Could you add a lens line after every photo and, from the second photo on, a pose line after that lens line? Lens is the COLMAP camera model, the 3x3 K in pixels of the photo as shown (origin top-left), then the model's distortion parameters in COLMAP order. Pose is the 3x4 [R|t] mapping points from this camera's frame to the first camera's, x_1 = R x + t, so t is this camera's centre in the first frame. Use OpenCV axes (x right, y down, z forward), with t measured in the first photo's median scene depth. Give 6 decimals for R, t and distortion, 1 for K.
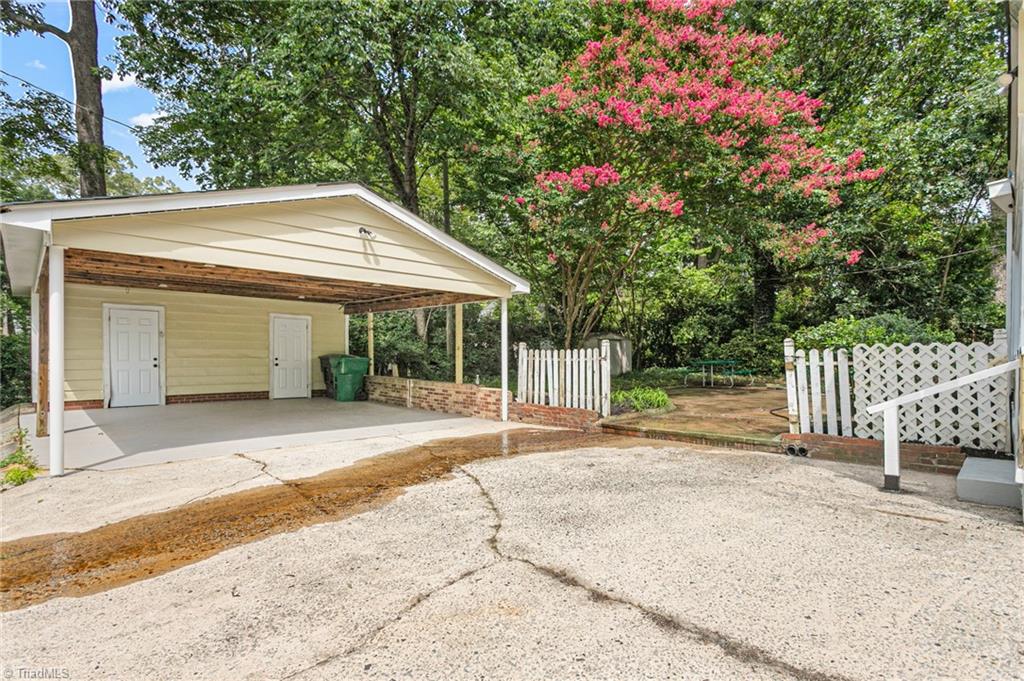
lens RADIAL K [[494.7, 0, 512.0], [0, 494.7, 340.5], [0, 0, 1]] dist [0.003557, 0.001973]
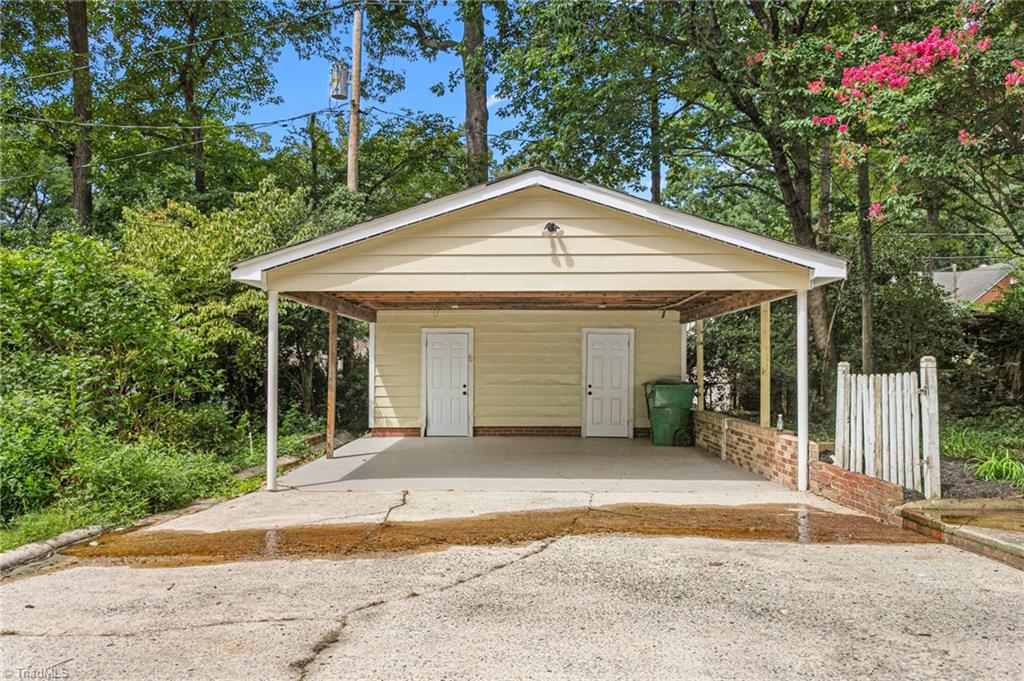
lens RADIAL K [[764.1, 0, 512.0], [0, 764.1, 340.5], [0, 0, 1]] dist [0.002641, 0.003401]
pose [[0.702397, -0.037267, -0.710809, 0.507122], [0.025540, 0.999305, -0.027155, -0.008721], [0.711327, 0.000920, 0.702861, 0.100770]]
